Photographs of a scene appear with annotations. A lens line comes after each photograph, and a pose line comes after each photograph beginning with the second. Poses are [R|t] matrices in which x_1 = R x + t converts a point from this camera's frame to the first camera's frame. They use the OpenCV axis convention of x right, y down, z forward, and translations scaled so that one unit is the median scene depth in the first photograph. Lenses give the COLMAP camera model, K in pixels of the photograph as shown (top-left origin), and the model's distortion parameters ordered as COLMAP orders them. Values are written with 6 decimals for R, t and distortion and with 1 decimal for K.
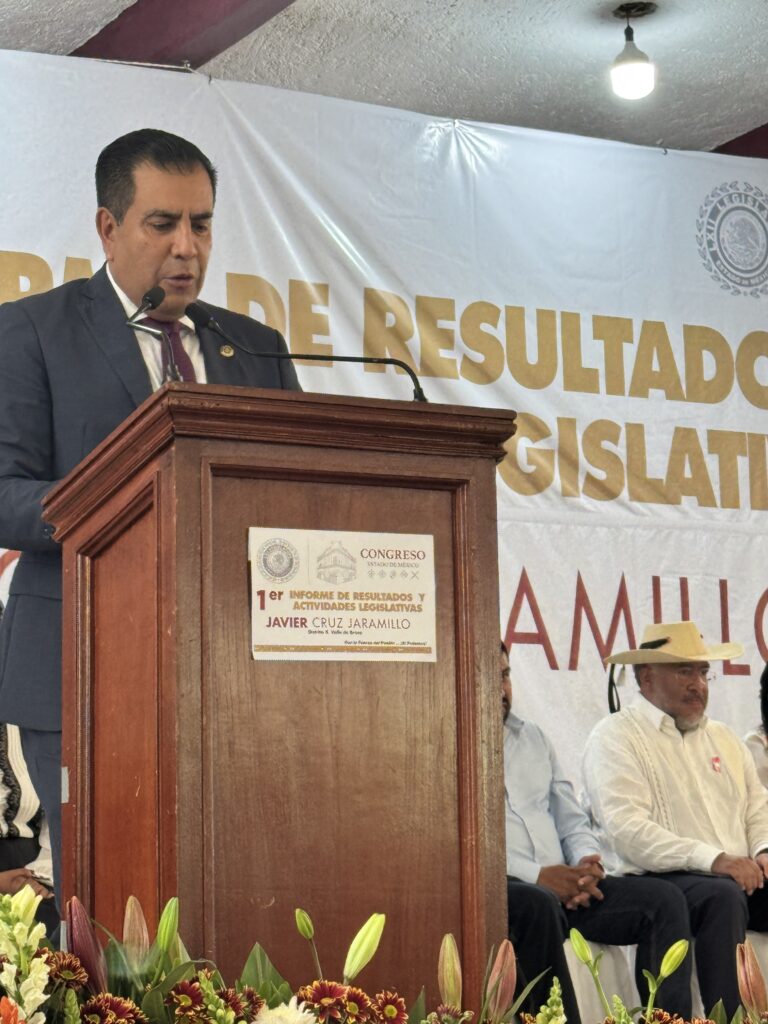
lens RADIAL K [[3009.1, 0, 384.0], [0, 3009.1, 512.0], [0, 0, 1]] dist [0.135610, -0.010876]
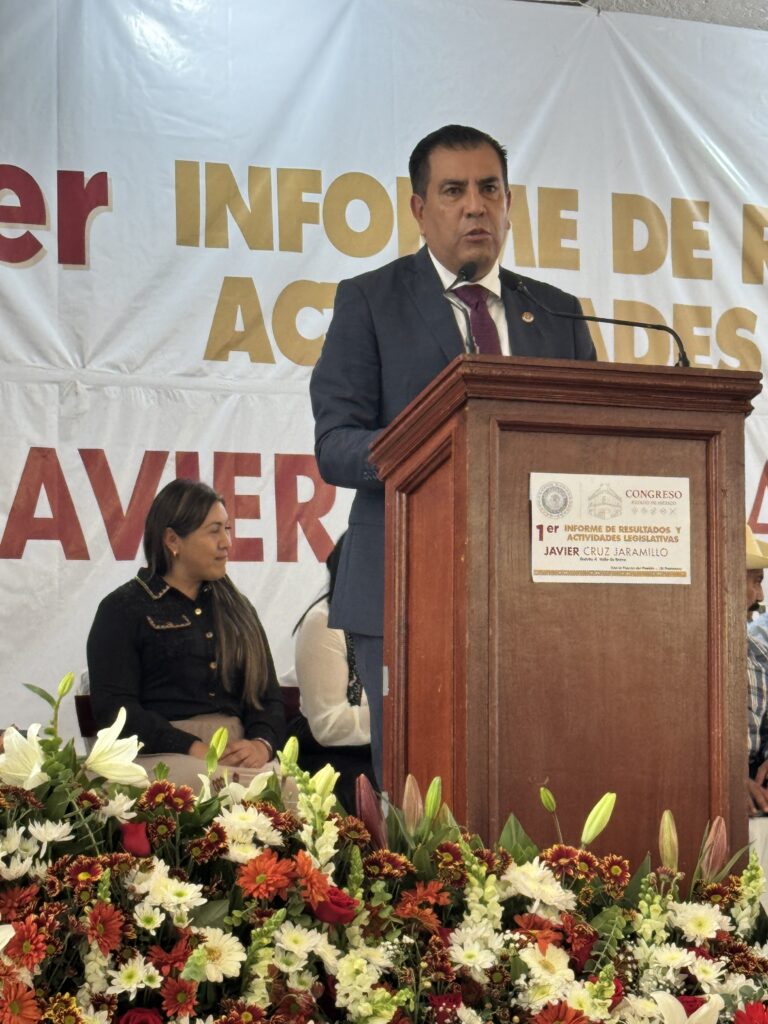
lens RADIAL K [[3009.1, 0, 384.0], [0, 3009.1, 512.0], [0, 0, 1]] dist [0.135610, -0.010876]
pose [[0.988381, 0.007284, -0.151821, 0.080654], [-0.000702, 0.999059, 0.043364, -0.031452], [0.151995, -0.042754, 0.987456, -0.204911]]
